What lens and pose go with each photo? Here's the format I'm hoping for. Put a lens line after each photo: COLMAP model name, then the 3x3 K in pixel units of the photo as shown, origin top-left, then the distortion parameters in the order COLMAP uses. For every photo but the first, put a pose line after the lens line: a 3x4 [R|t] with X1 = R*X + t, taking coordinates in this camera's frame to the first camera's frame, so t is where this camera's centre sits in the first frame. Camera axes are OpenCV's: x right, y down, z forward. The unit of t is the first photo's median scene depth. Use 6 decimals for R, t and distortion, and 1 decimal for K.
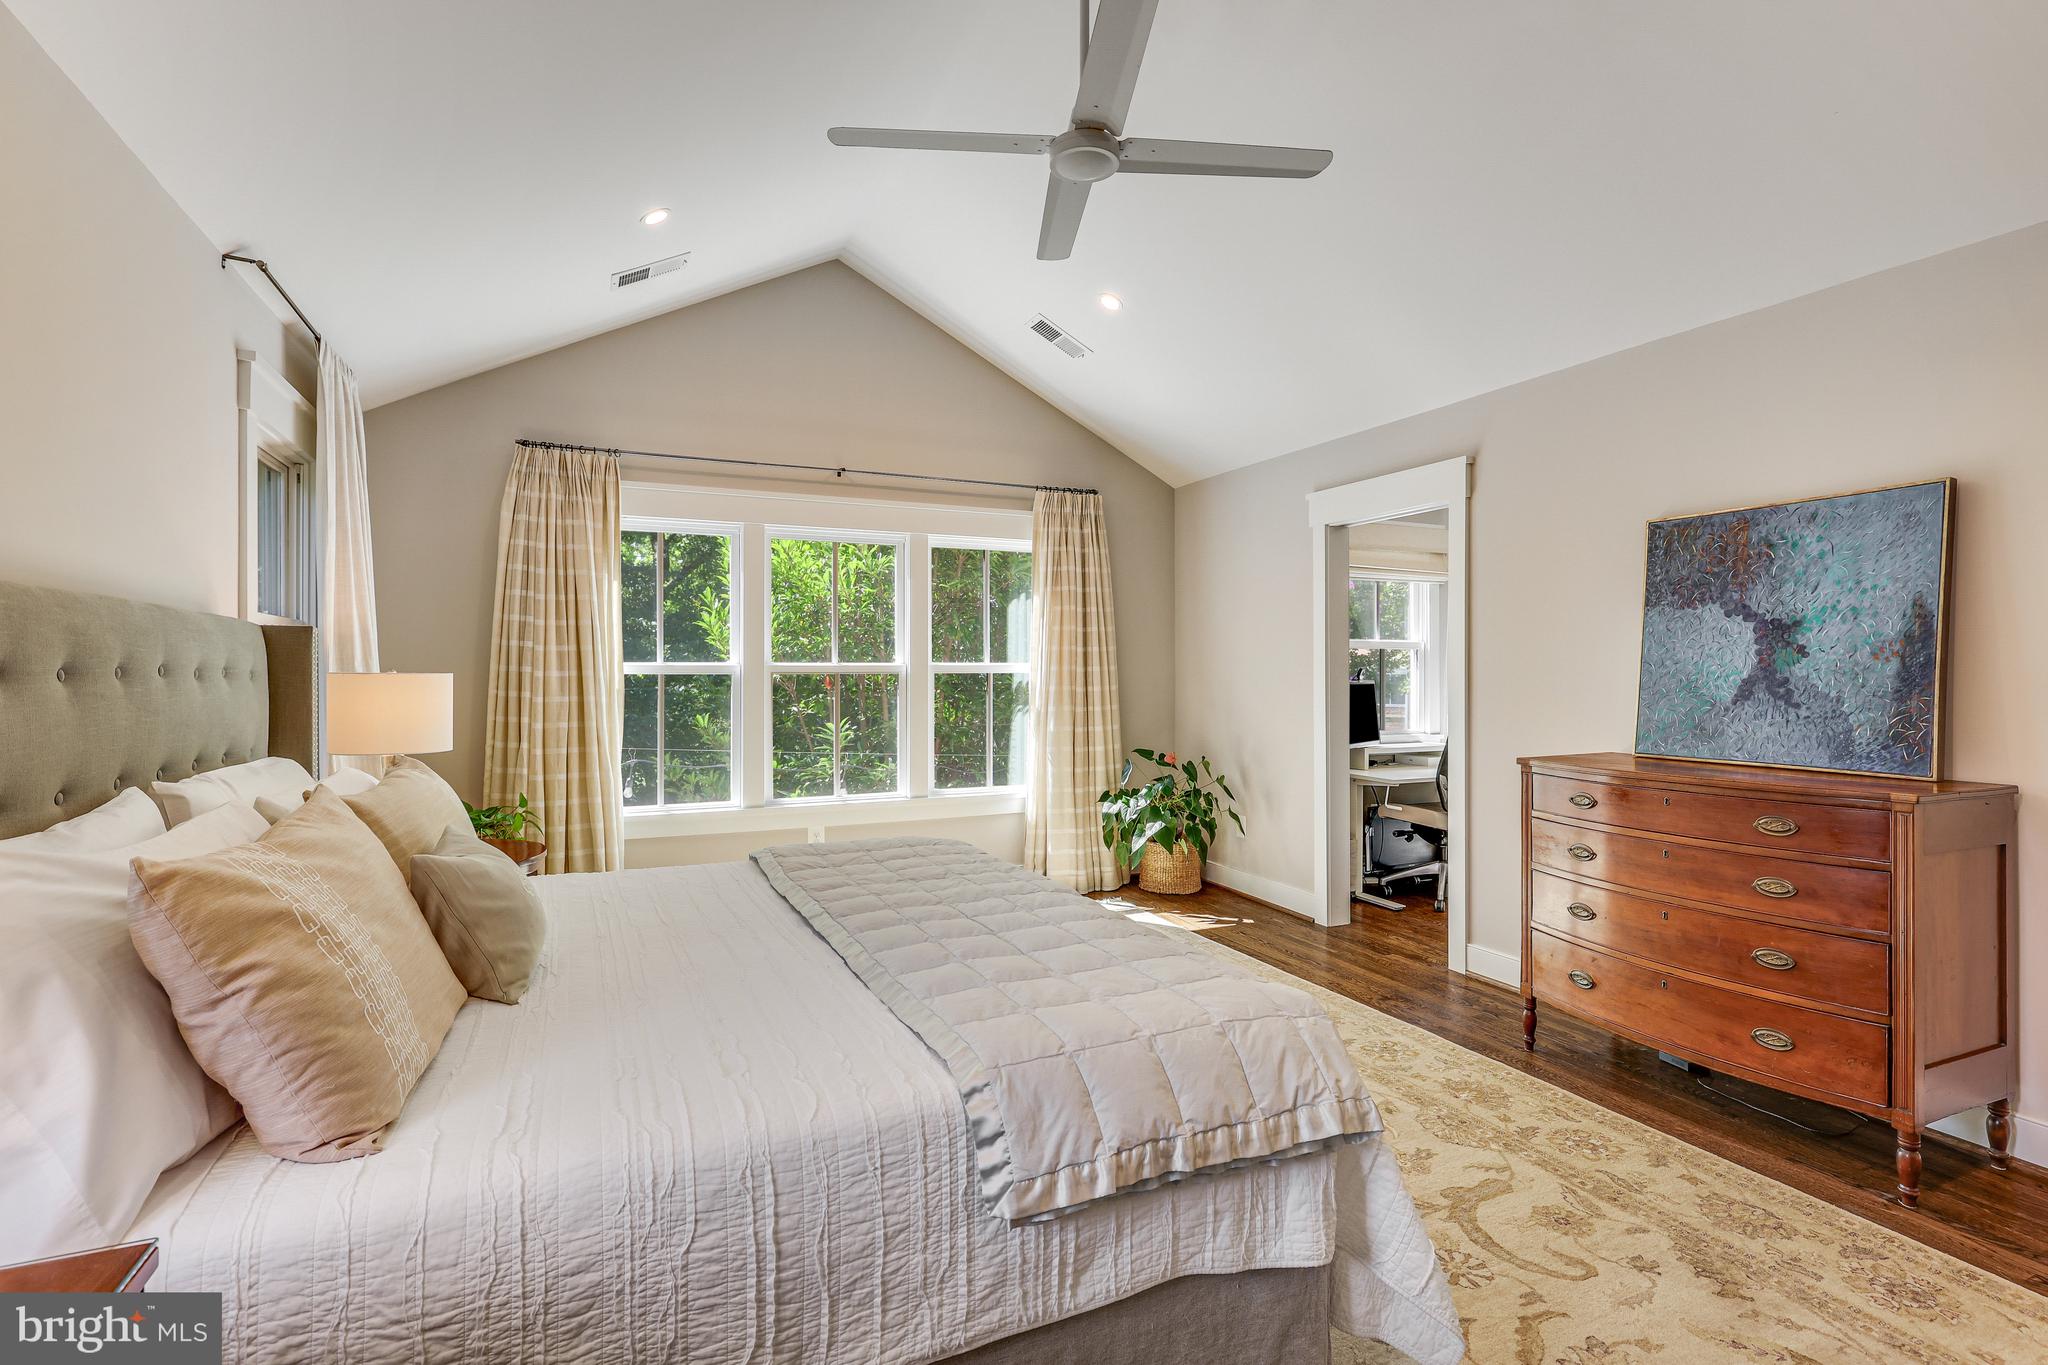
lens RADIAL K [[943.1, 0, 1021.9], [0, 943.1, 674.4], [0, 0, 1]] dist [0.001085, 0.000350]
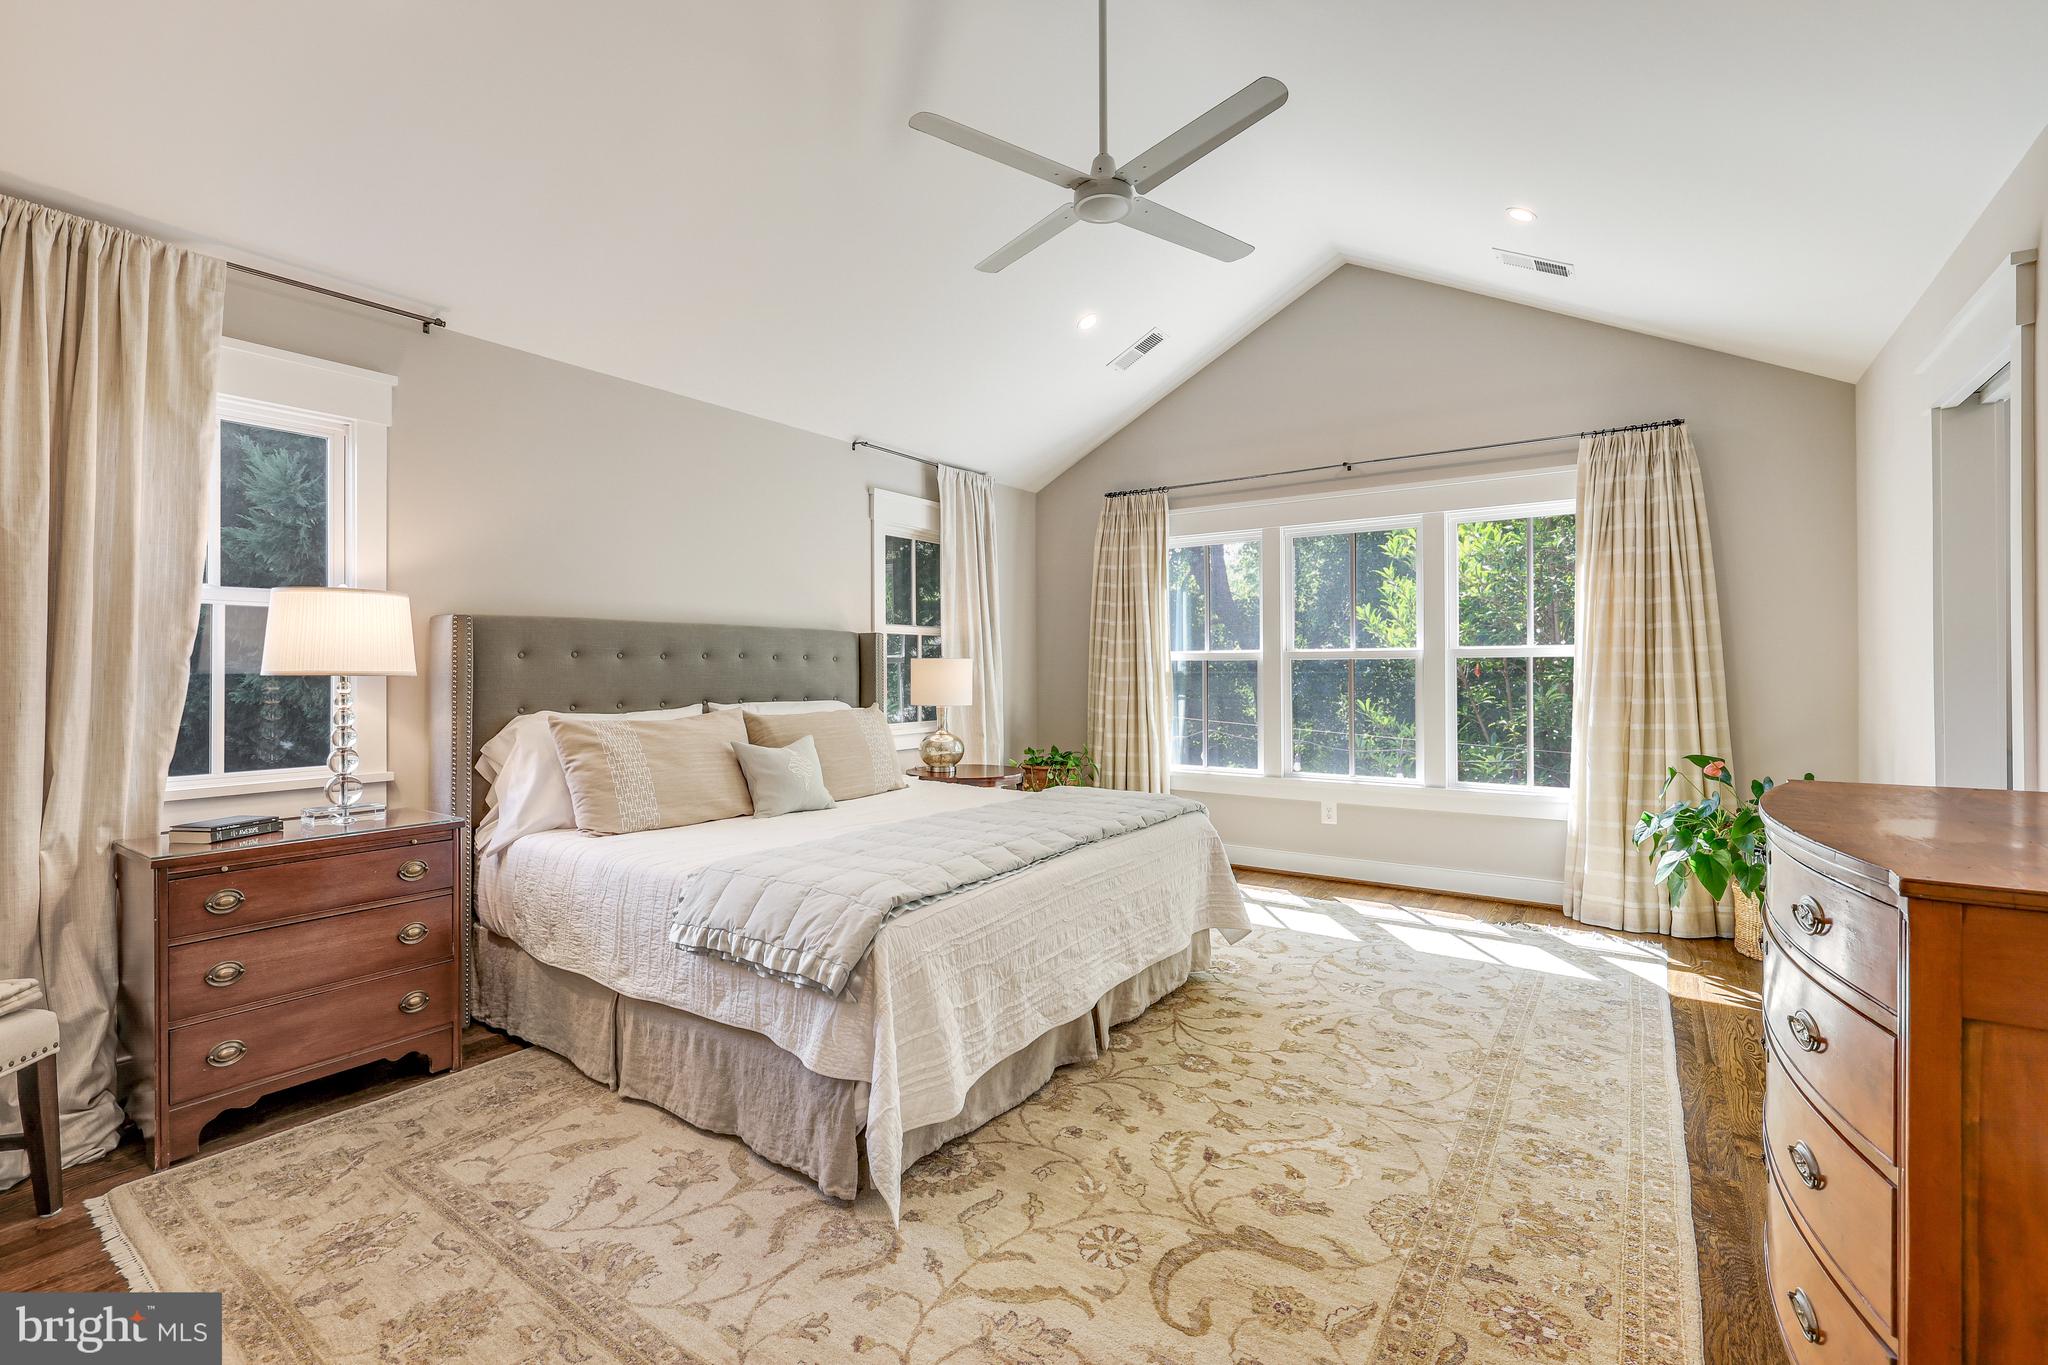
lens RADIAL K [[899.3, 0, 1024.4], [0, 899.3, 676.9], [0, 0, 1]] dist [-0.000843, -0.001809]
pose [[0.521030, 0.007795, -0.853503, 0.502583], [-0.000357, 0.999960, 0.008914, 0.011281], [0.853538, -0.004340, 0.521012, 0.182729]]
